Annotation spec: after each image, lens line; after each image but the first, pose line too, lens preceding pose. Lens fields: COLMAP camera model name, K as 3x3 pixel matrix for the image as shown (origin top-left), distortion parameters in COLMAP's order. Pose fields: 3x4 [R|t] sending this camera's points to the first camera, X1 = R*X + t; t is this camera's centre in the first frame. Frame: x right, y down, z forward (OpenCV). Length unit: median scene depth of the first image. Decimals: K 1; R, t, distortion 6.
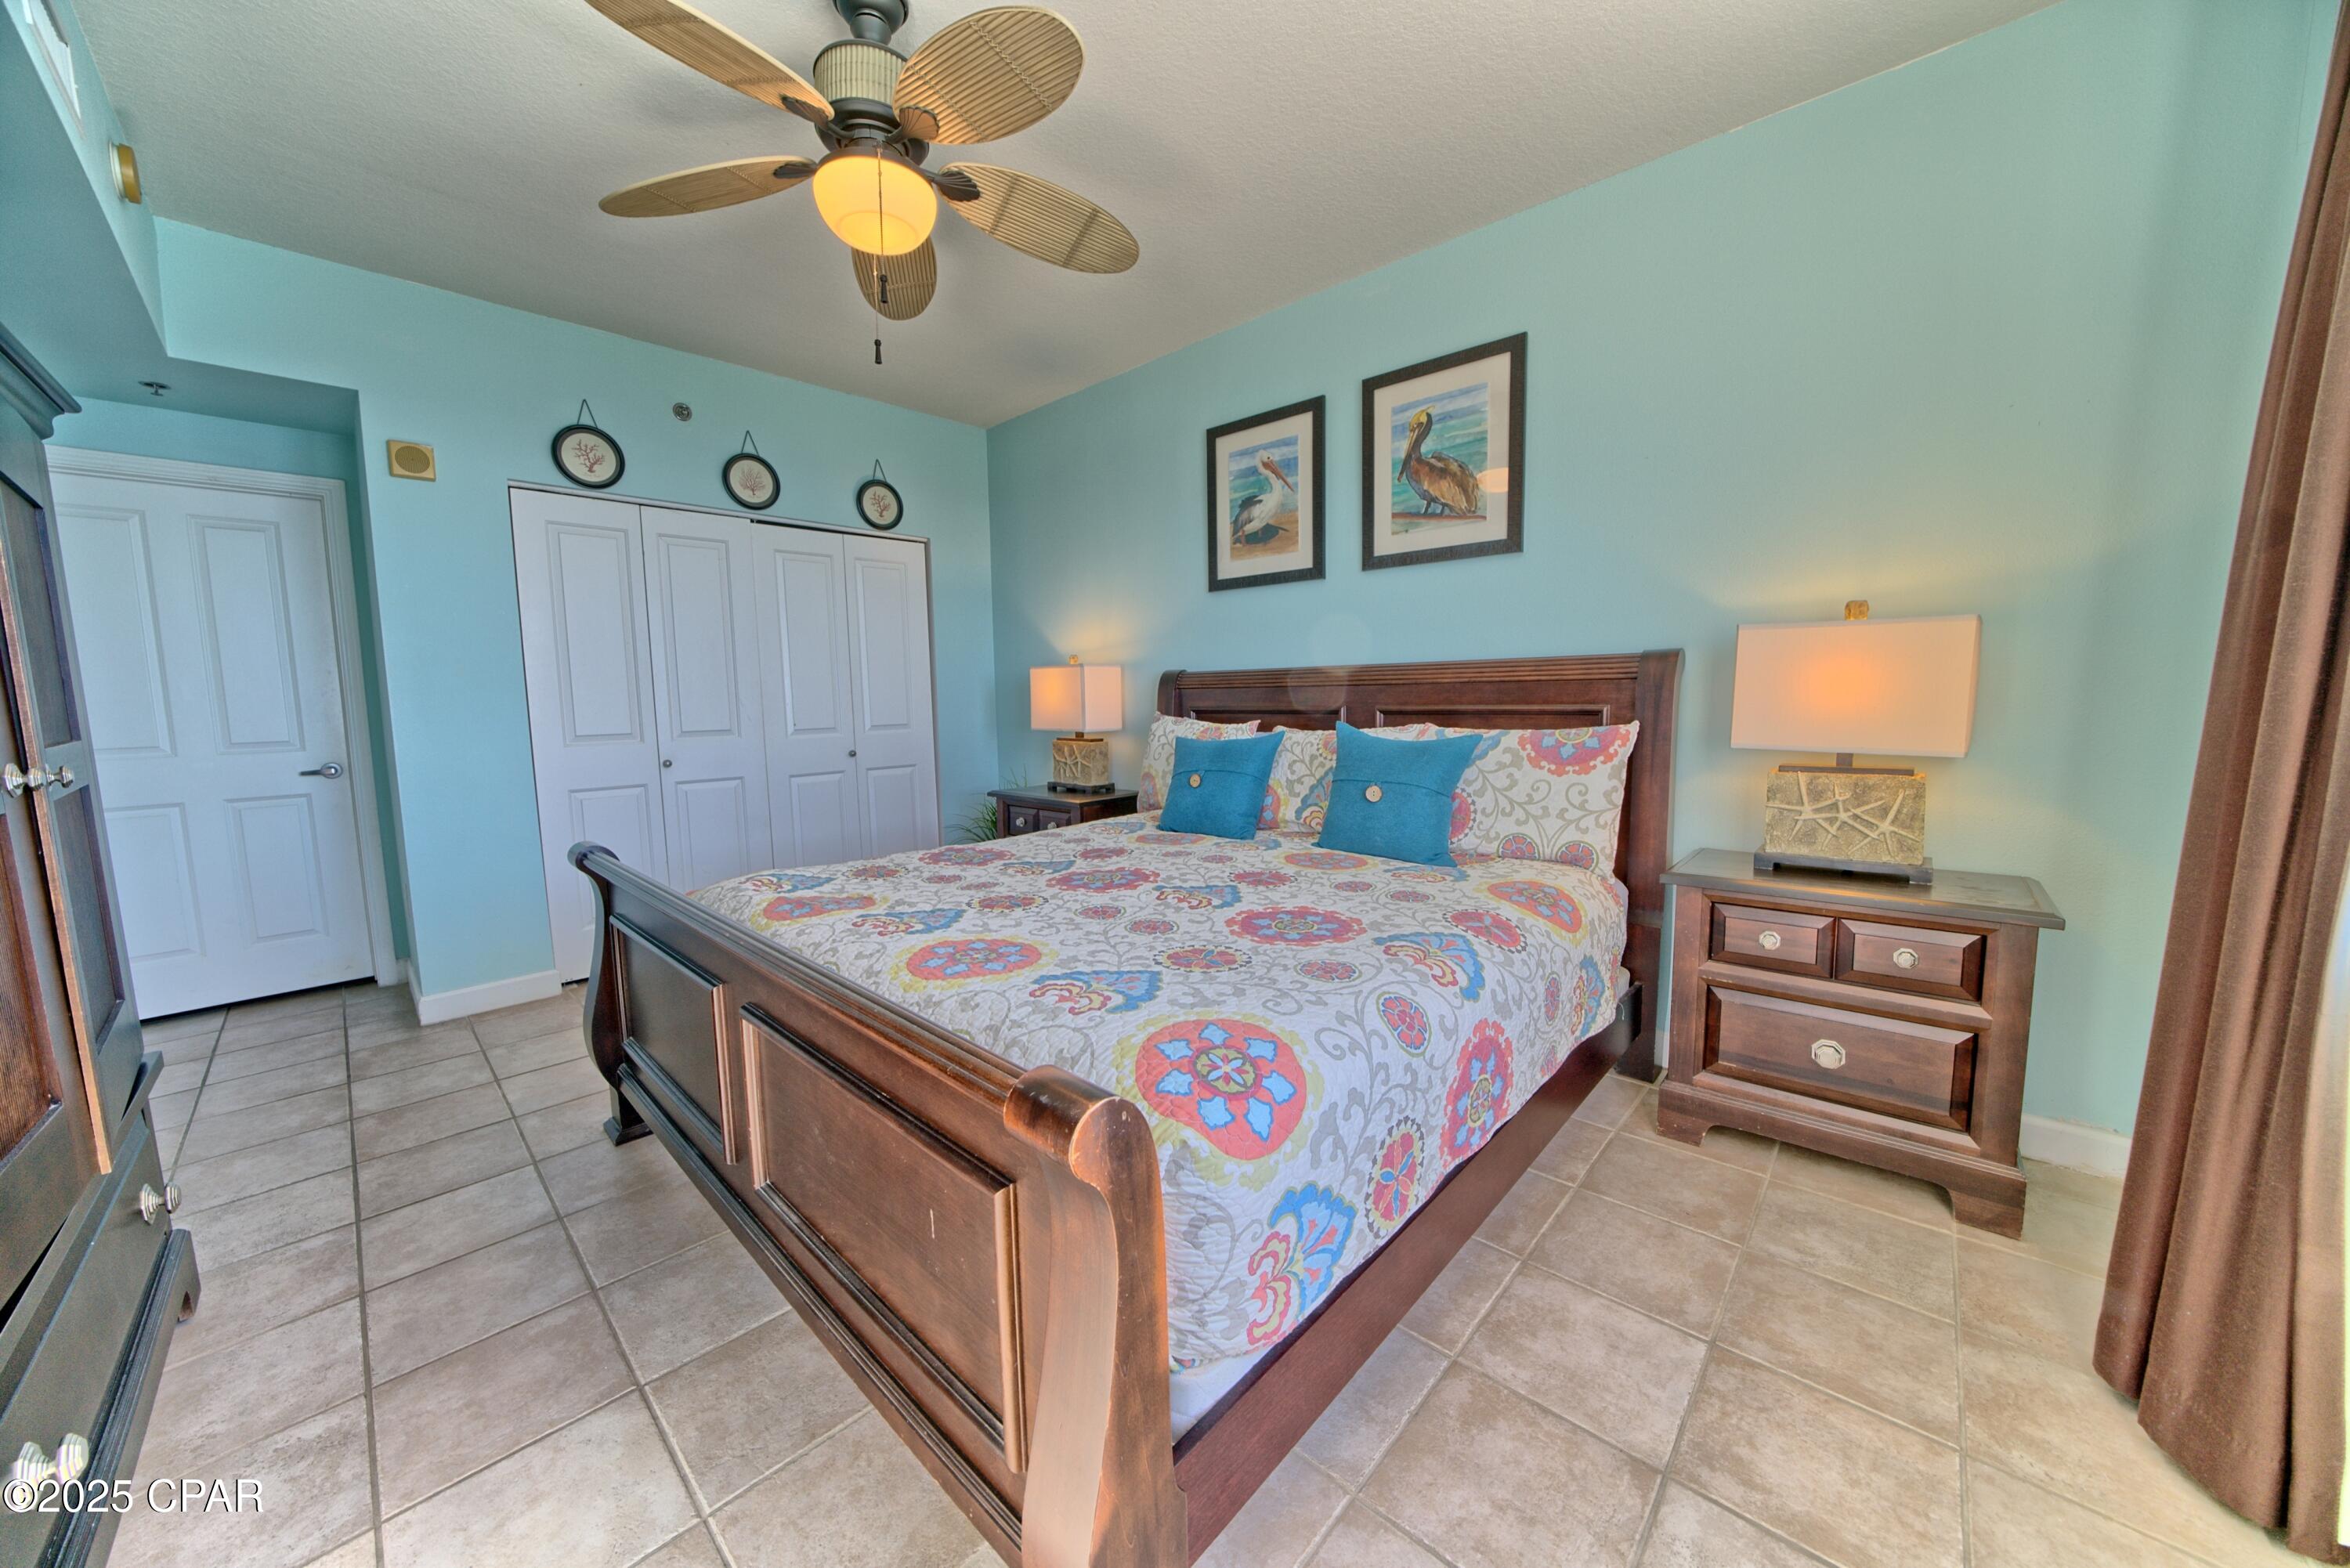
lens RADIAL K [[811.3, 0, 1159.0], [0, 811.3, 770.6], [0, 0, 1]] dist [-0.024928, 0.002409]
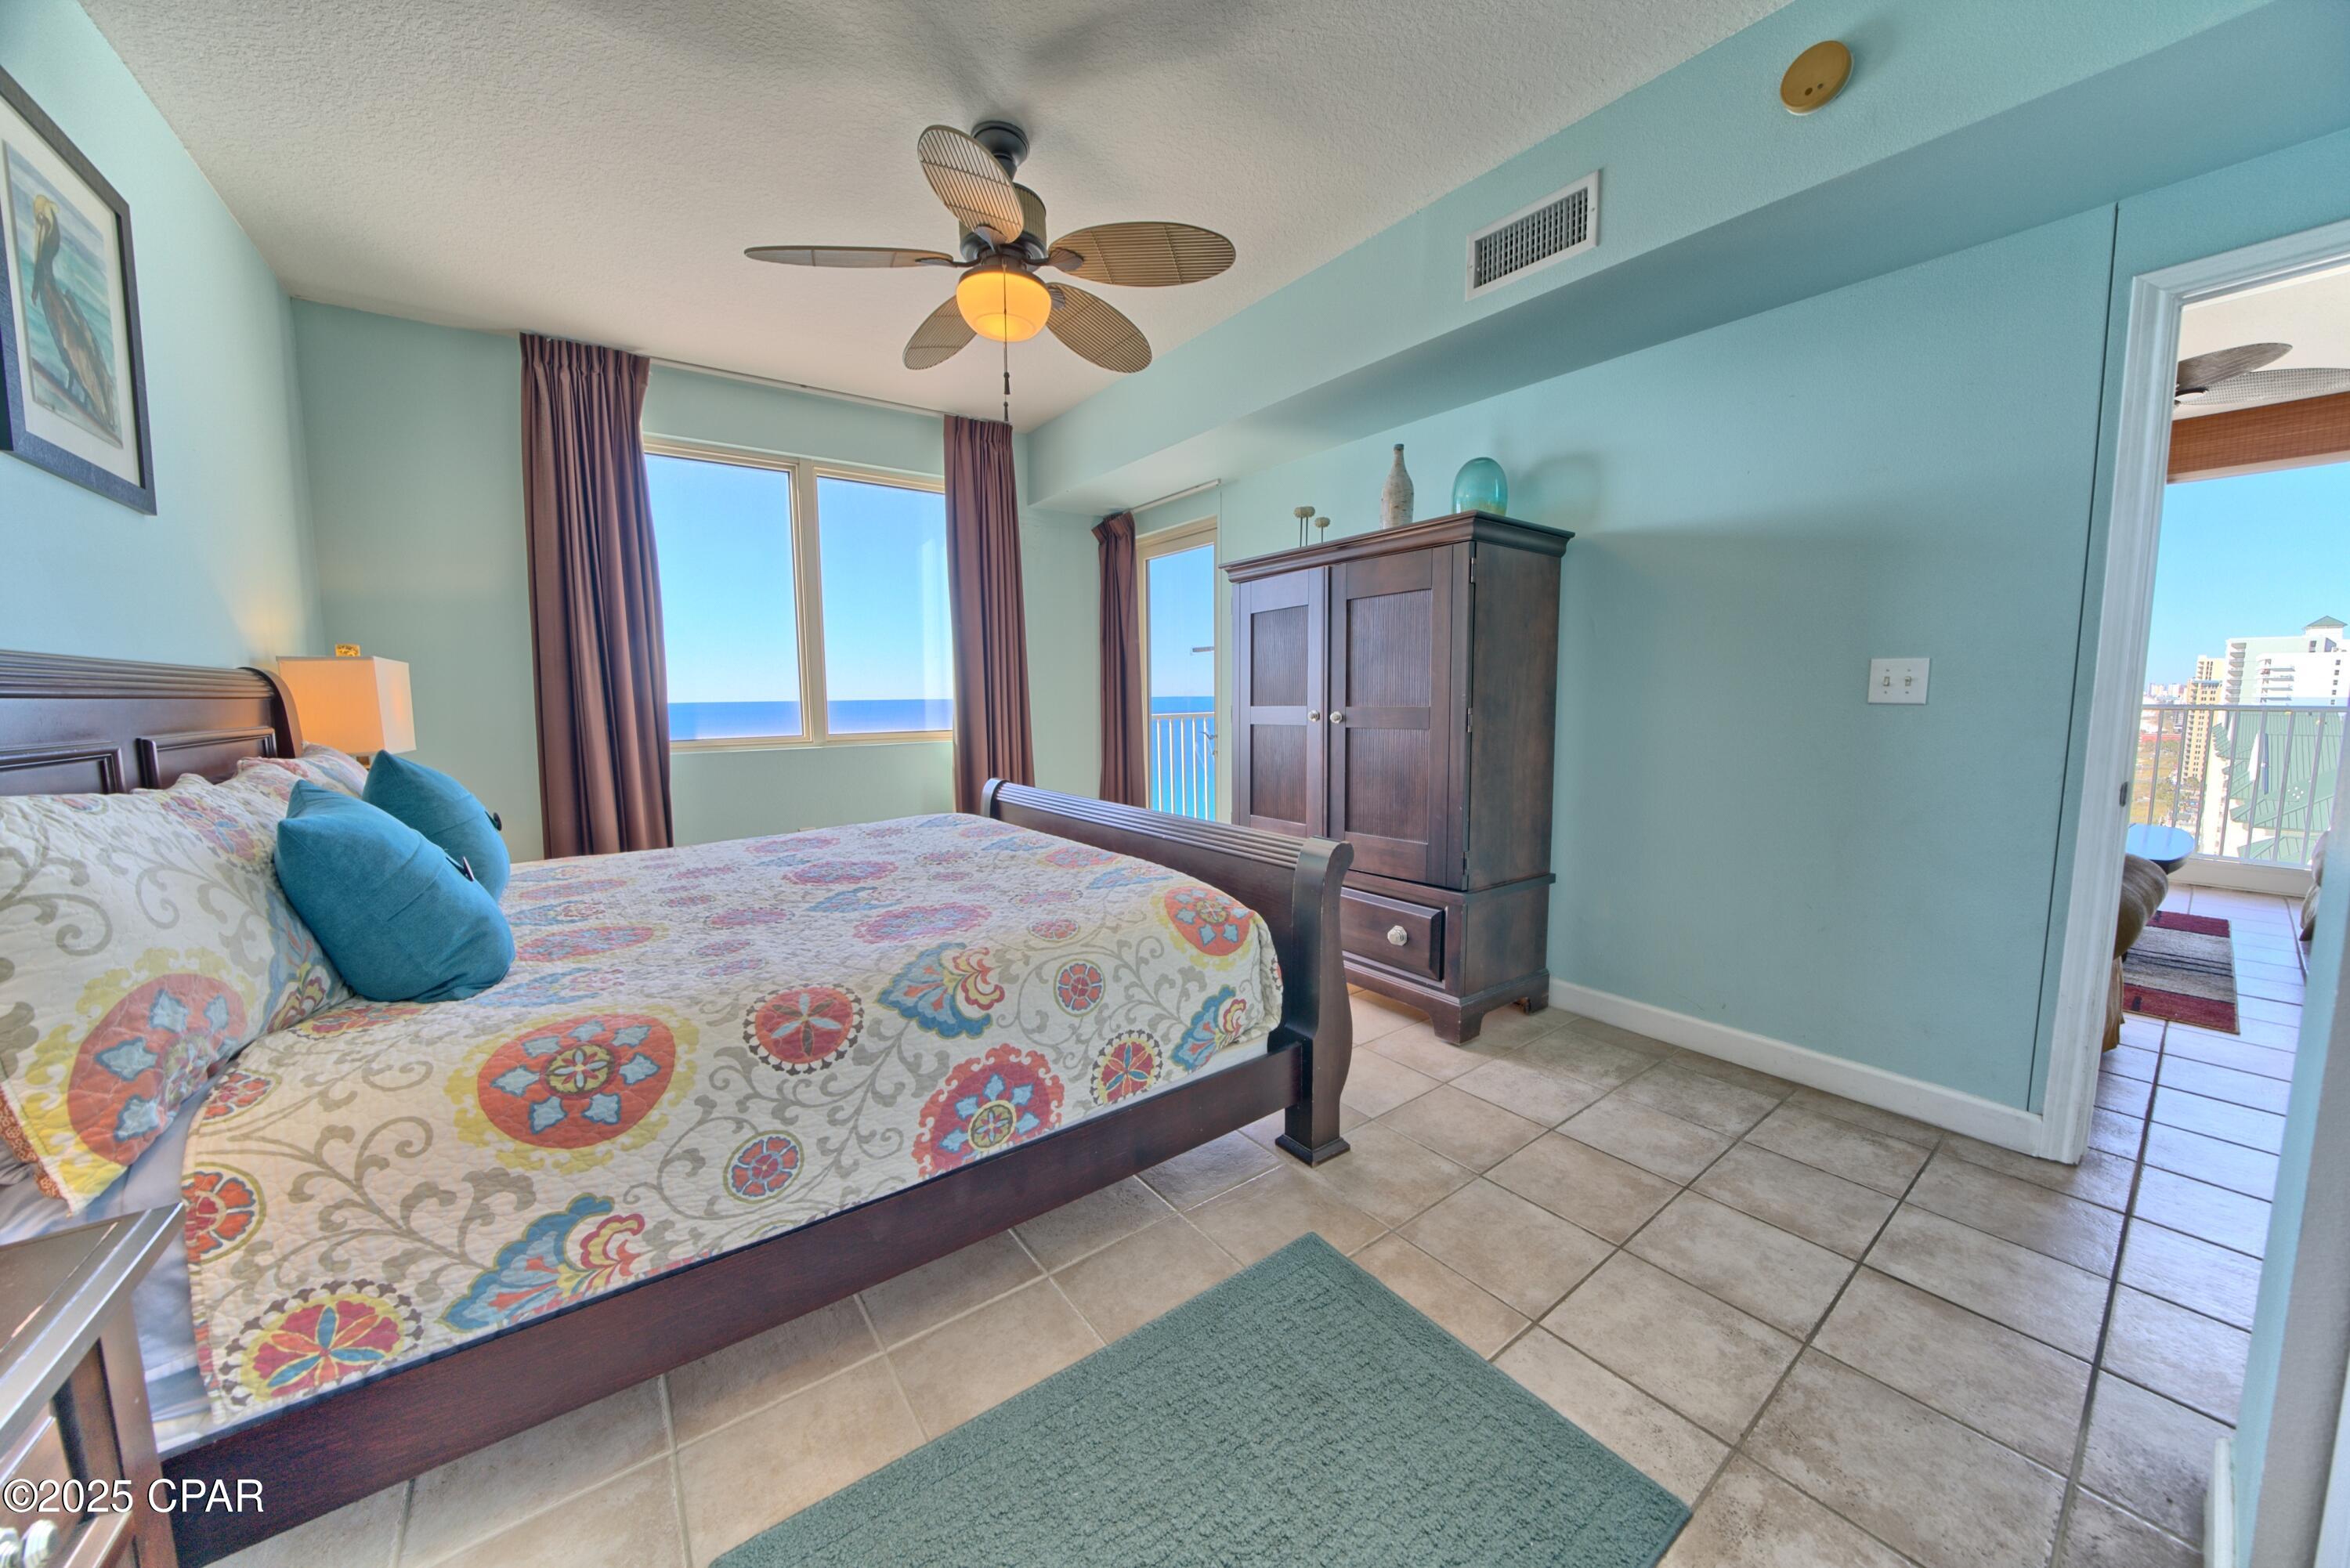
lens RADIAL K [[811.3, 0, 1178.9], [0, 811.3, 779.8], [0, 0, 1]] dist [-0.024928, 0.002409]
pose [[-0.987398, 0.008112, 0.158046, -0.499552], [0.040628, 0.978208, 0.203615, -0.129571], [-0.152951, 0.207471, -0.966210, 1.418740]]
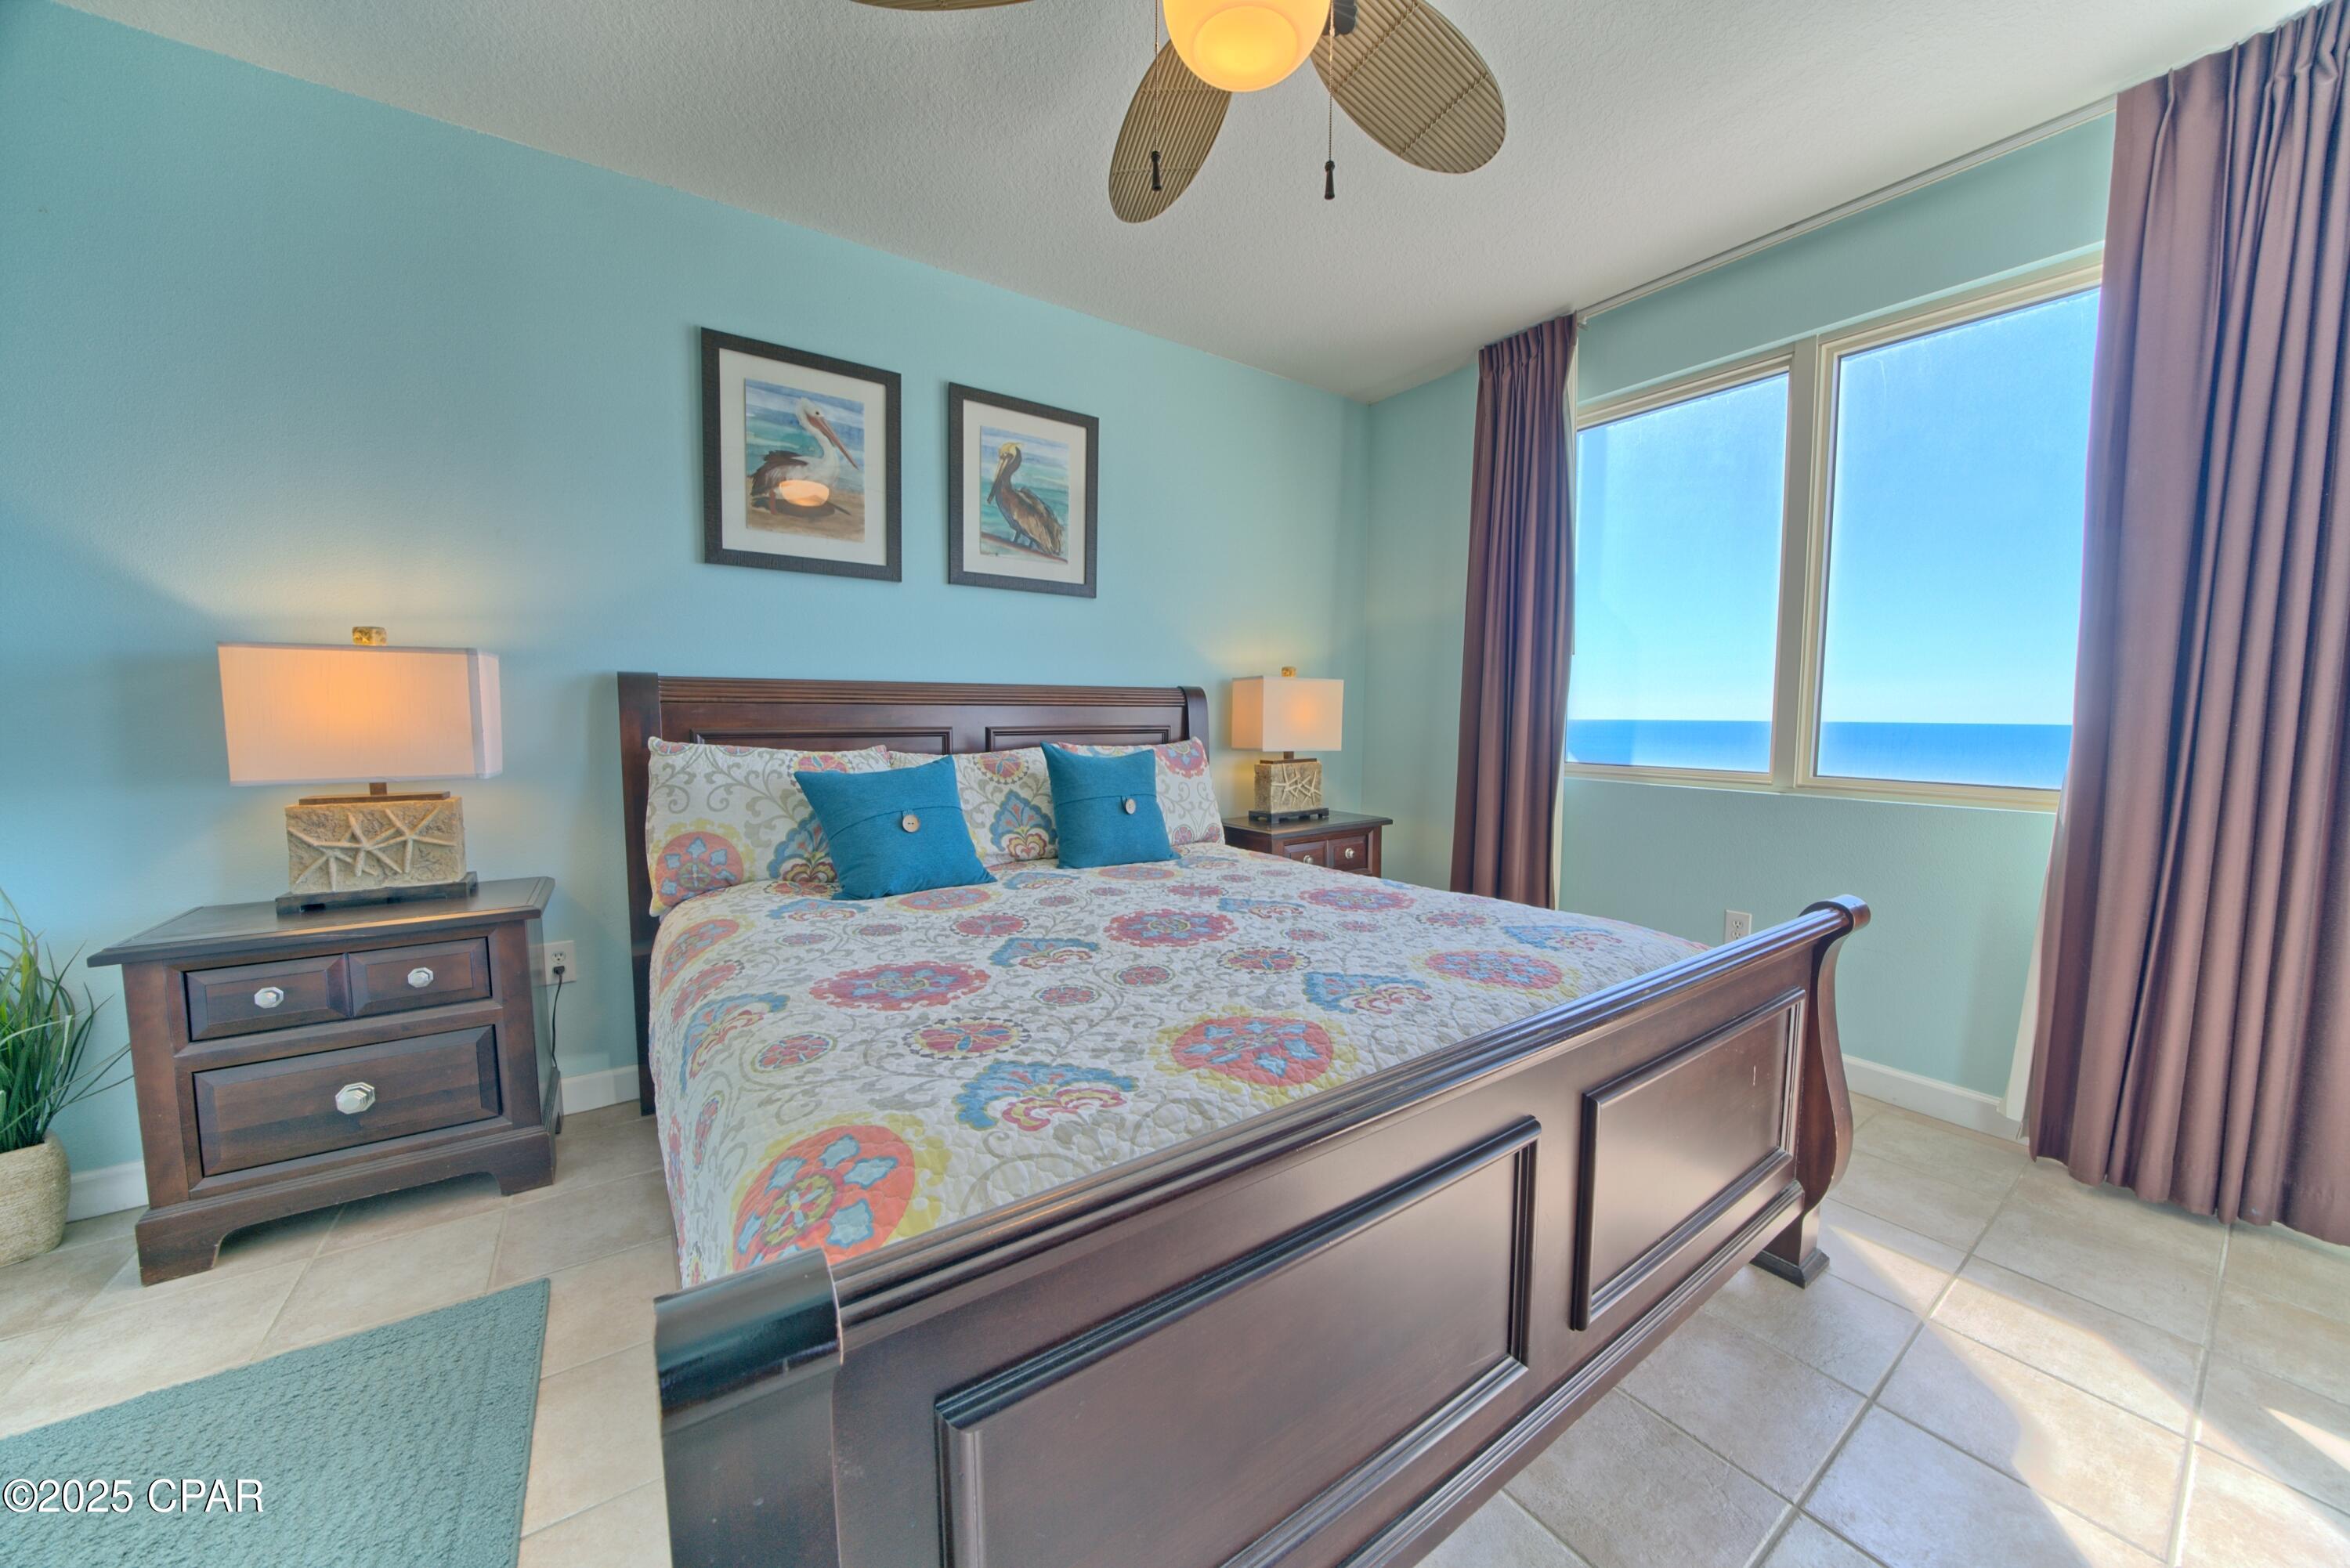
lens RADIAL K [[811.3, 0, 1167.3], [0, 811.3, 787.6], [0, 0, 1]] dist [-0.024928, 0.002409]
pose [[0.201959, -0.069824, 0.976902, -0.658477], [0.089795, 0.994574, 0.052523, -0.038498], [-0.975269, 0.077113, 0.207133, 0.597965]]
